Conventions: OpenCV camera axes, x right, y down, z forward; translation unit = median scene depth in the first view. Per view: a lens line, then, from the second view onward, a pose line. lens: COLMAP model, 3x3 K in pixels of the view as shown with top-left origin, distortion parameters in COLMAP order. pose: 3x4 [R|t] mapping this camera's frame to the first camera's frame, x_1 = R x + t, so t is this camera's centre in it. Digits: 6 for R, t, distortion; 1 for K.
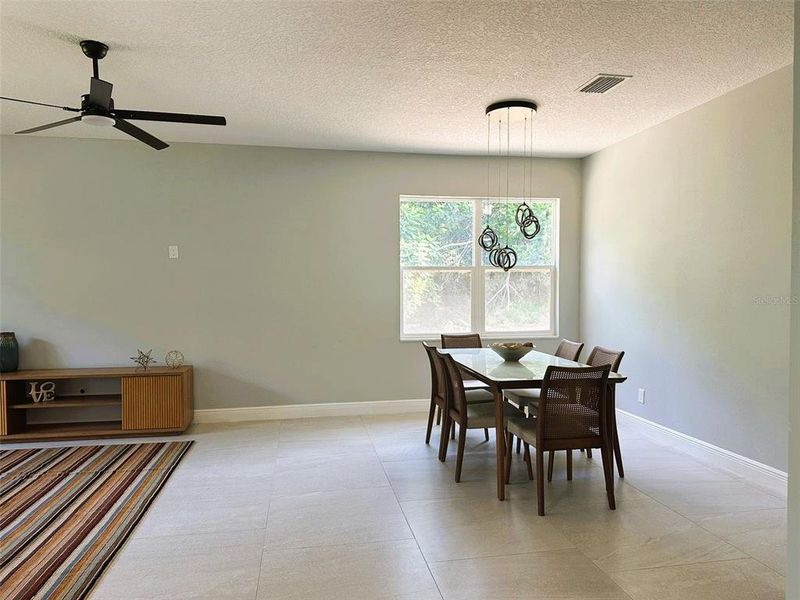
lens RADIAL K [[575.3, 0, 405.2], [0, 575.3, 297.7], [0, 0, 1]] dist [0.026151, -0.008868]
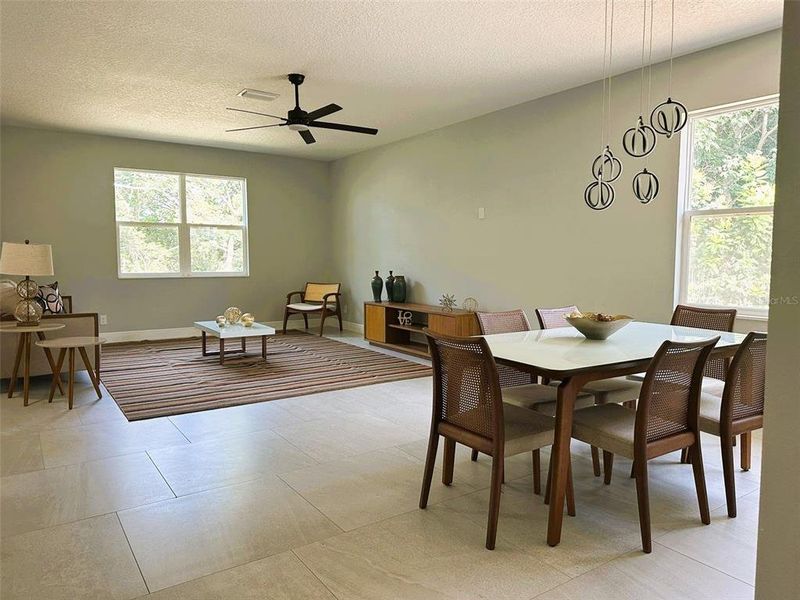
lens RADIAL K [[575.3, 0, 405.1], [0, 575.3, 300.5], [0, 0, 1]] dist [0.026151, -0.008868]
pose [[0.425917, 0.082713, -0.900974, 0.637562], [-0.028914, 0.996548, 0.077818, 0.010515], [0.904300, -0.007093, 0.426838, 0.407027]]
